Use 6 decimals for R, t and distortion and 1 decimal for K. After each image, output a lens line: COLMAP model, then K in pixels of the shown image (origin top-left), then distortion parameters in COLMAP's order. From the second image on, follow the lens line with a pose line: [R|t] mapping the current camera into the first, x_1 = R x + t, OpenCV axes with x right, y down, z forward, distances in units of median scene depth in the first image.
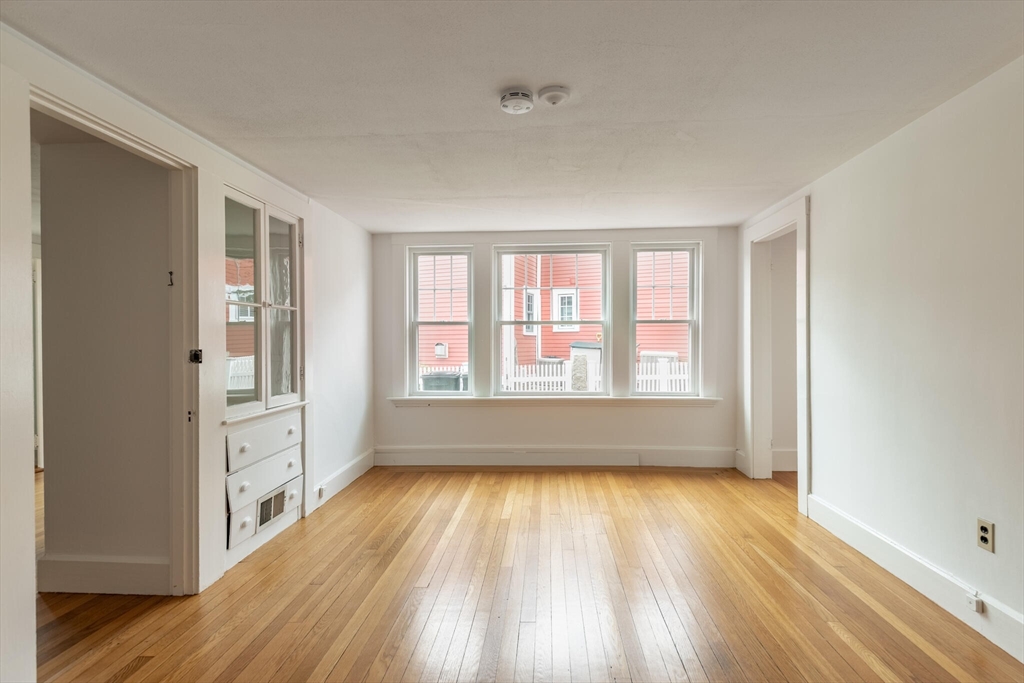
lens RADIAL K [[479.4, 0, 521.8], [0, 479.4, 338.6], [0, 0, 1]] dist [0.007118, -0.000241]
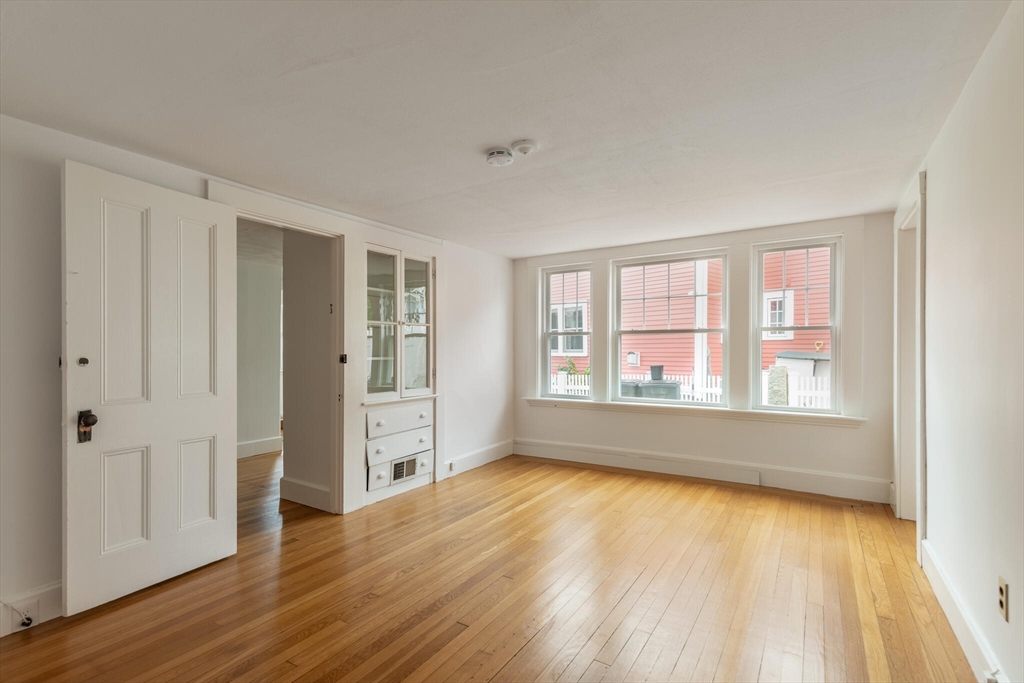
lens RADIAL K [[470.6, 0, 513.5], [0, 470.6, 343.9], [0, 0, 1]] dist [0.004020, -0.000336]
pose [[0.873981, -0.003060, -0.485950, 0.366979], [-0.000462, 0.999974, -0.007127, 0.000331], [0.485959, 0.006453, 0.873958, -0.030517]]
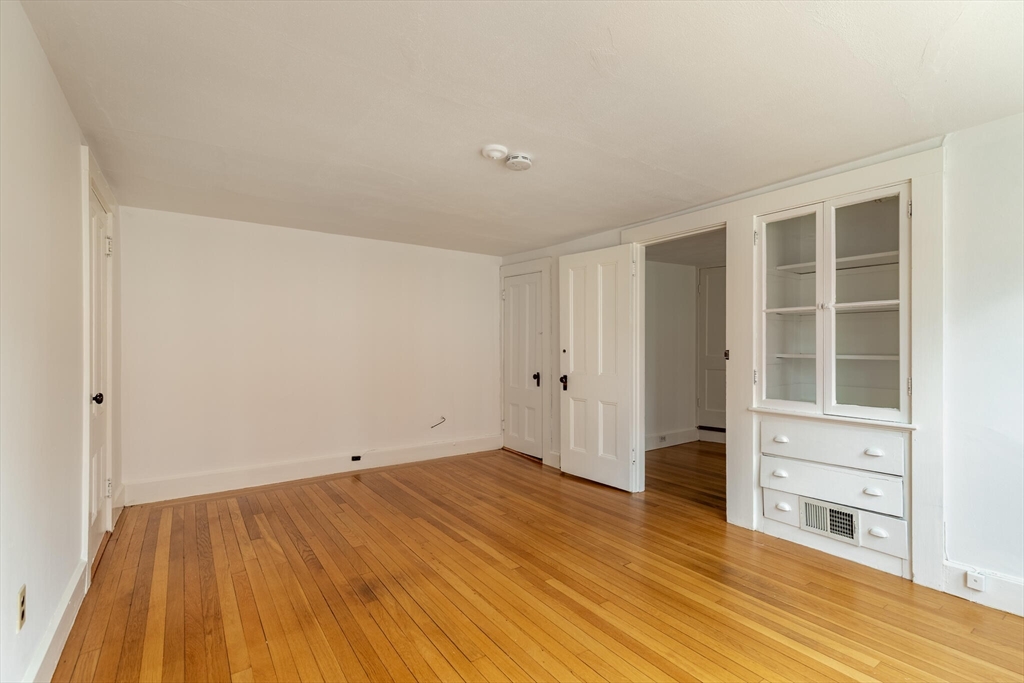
lens RADIAL K [[470.6, 0, 513.5], [0, 470.6, 343.9], [0, 0, 1]] dist [0.004020, -0.000336]
pose [[-0.779995, -0.000151, -0.625785, 0.479168], [0.005254, 0.999963, -0.006790, 0.008063], [0.625763, -0.008584, -0.779966, 1.186645]]
